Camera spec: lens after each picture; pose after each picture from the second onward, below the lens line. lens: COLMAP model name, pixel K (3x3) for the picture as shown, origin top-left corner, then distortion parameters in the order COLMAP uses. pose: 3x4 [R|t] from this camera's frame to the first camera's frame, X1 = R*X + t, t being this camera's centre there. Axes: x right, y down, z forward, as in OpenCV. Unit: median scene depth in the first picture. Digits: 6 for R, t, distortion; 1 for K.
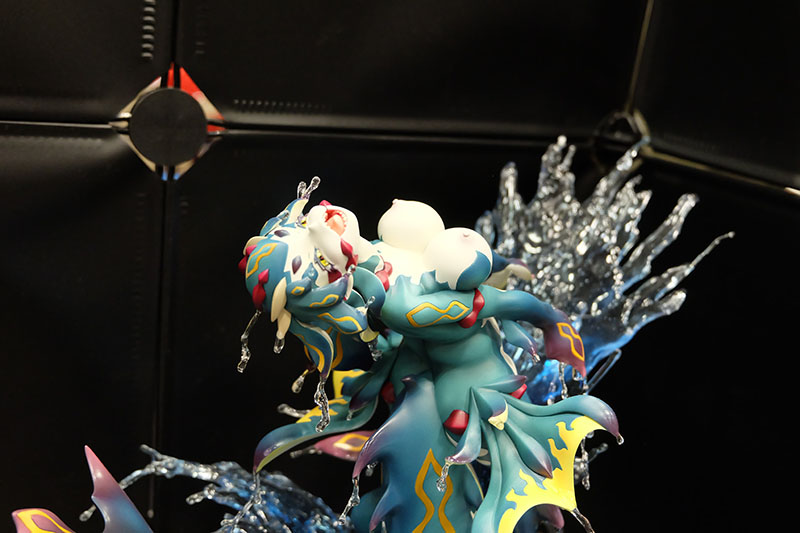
lens RADIAL K [[840.6, 0, 407.7], [0, 840.6, 268.7], [0, 0, 1]] dist [-0.023226, 0.000000]
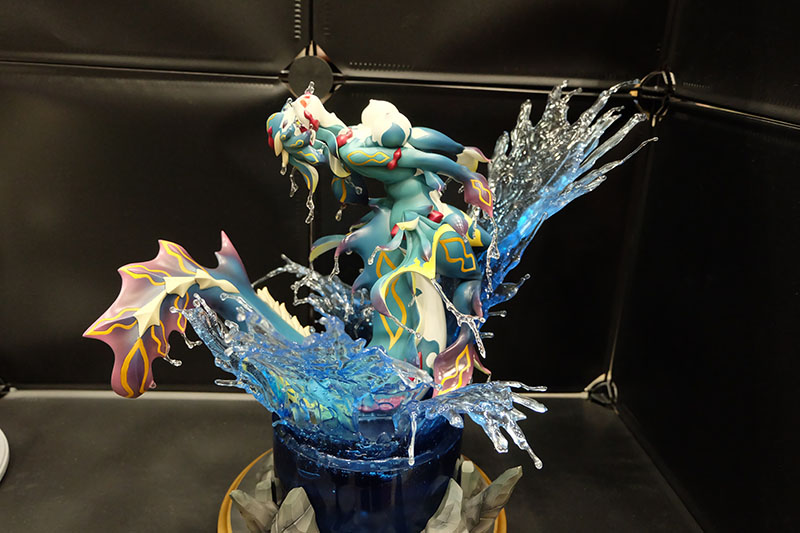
lens RADIAL K [[641.5, 0, 392.4], [0, 641.5, 262.0], [0, 0, 1]] dist [-0.010811, -0.024332]
pose [[0.880962, 0.080320, -0.466320, 0.676651], [-0.076818, 0.996692, 0.026551, 0.215571], [0.466909, 0.012432, 0.884218, -0.141812]]
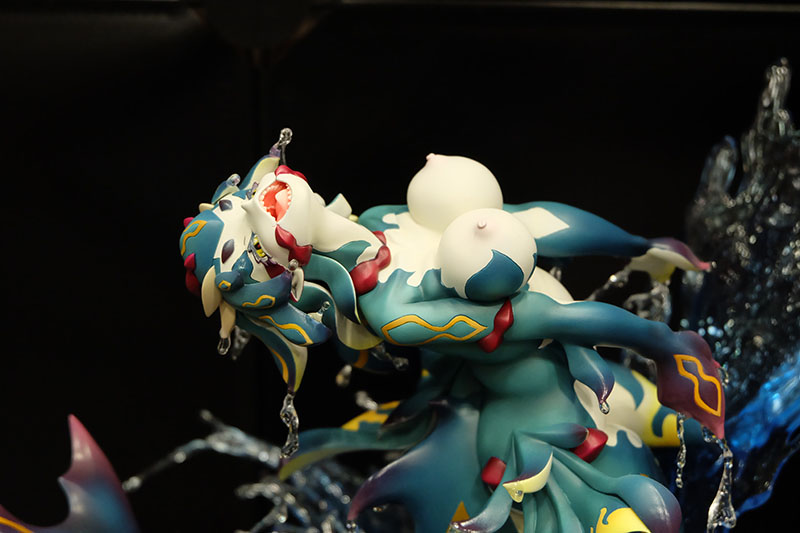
lens RADIAL K [[1366.8, 0, 393.3], [0, 1366.8, 265.6], [0, 0, 1]] dist [-0.039110, 0.000000]
pose [[0.888339, 0.129625, -0.440512, 0.482116], [-0.062362, 0.984497, 0.163940, -0.179158], [0.454934, -0.118163, 0.882651, -0.034609]]
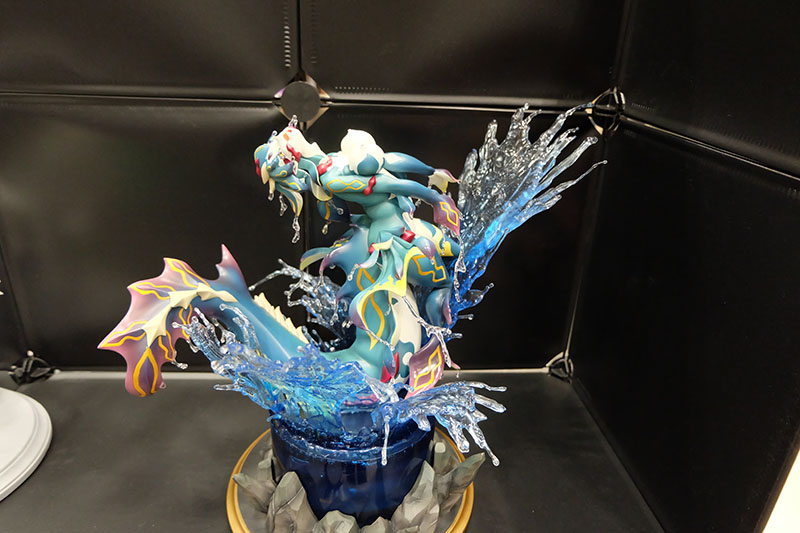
lens RADIAL K [[542.3, 0, 394.4], [0, 542.3, 262.6], [0, 0, 1]] dist [-0.059706, 0.015242]
pose [[0.882872, 0.098954, -0.459070, 0.681678], [-0.065458, 0.993936, 0.088359, 0.104956], [0.465030, -0.047959, 0.883995, -0.053363]]
